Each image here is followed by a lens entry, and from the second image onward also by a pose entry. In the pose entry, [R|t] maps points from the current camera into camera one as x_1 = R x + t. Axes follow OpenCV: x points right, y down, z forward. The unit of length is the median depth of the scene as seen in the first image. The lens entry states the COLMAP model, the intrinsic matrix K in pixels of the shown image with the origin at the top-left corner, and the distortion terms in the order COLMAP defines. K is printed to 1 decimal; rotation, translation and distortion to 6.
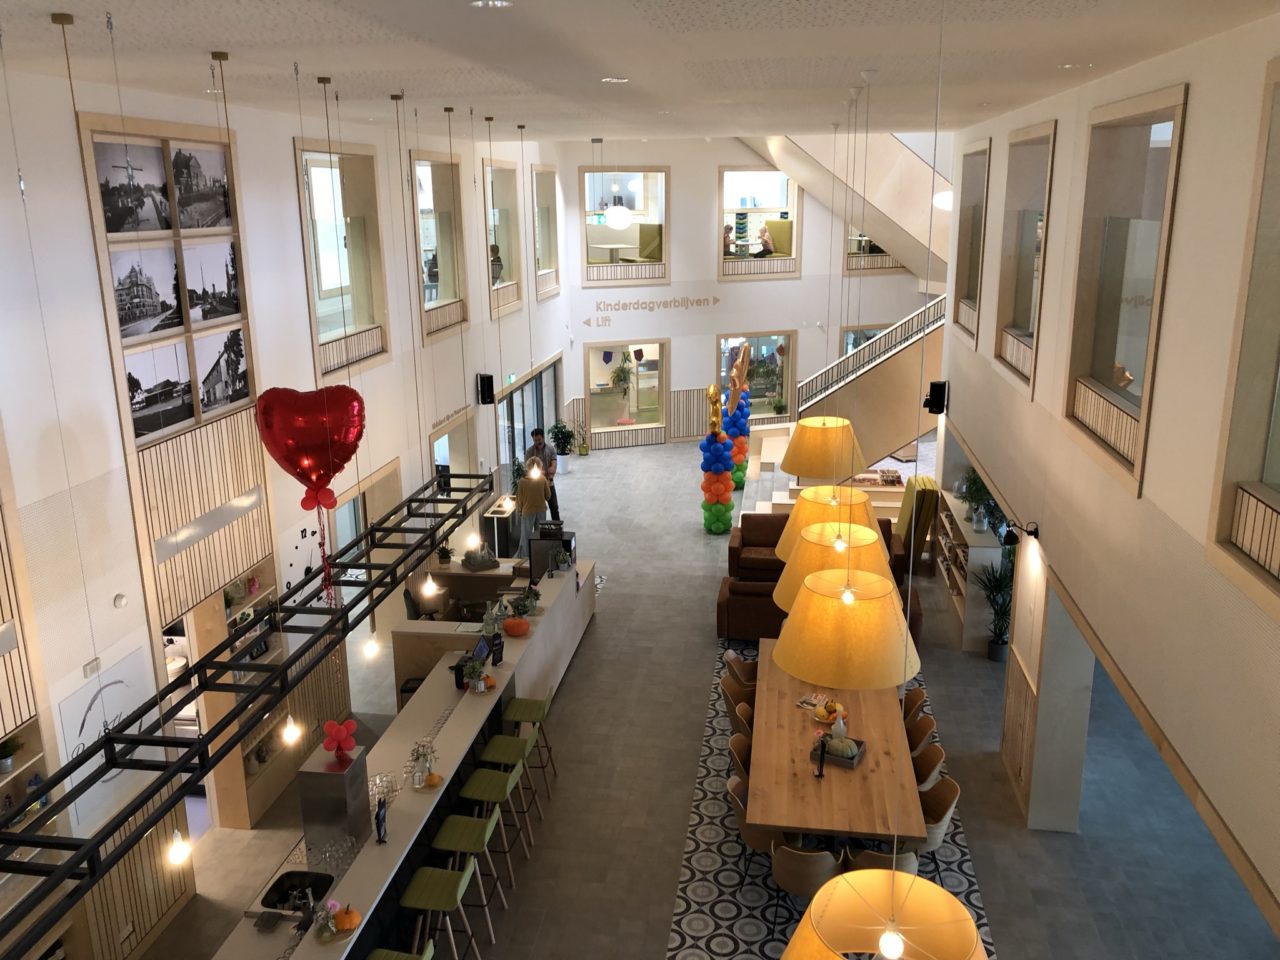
lens RADIAL K [[1043.5, 0, 635.9], [0, 1043.5, 477.0], [0, 0, 1]] dist [0.003943, 0.000137]
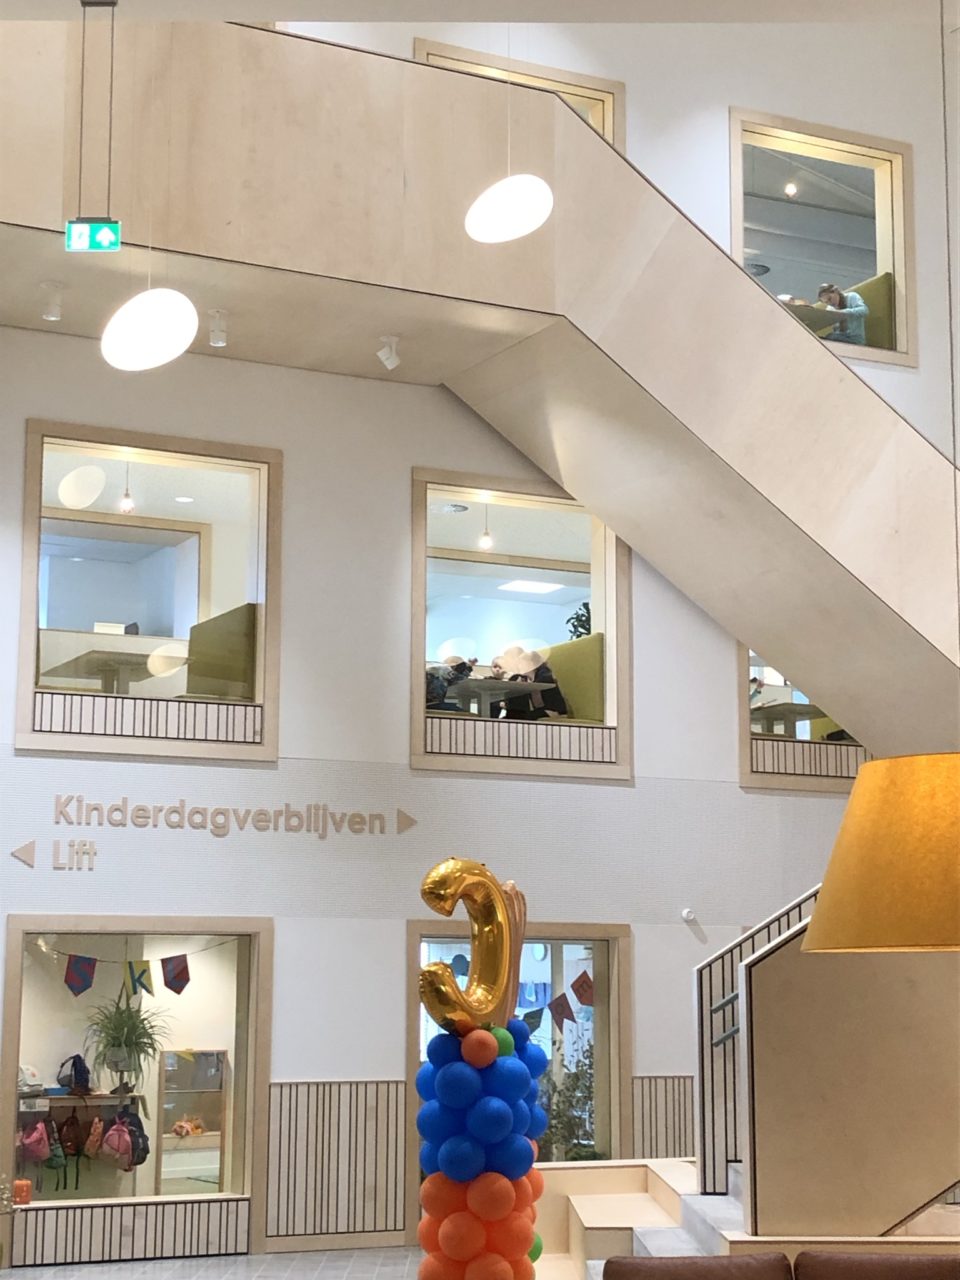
lens RADIAL K [[2226.1, 0, 485.8], [0, 2226.1, 640.2], [0, 0, 1]] dist [0.233476, 0.000000]
pose [[0.988071, 0.039026, 0.148969, -0.010616], [0.031452, 0.895825, -0.443292, 0.110979], [-0.150750, 0.442690, 0.883912, 0.308100]]
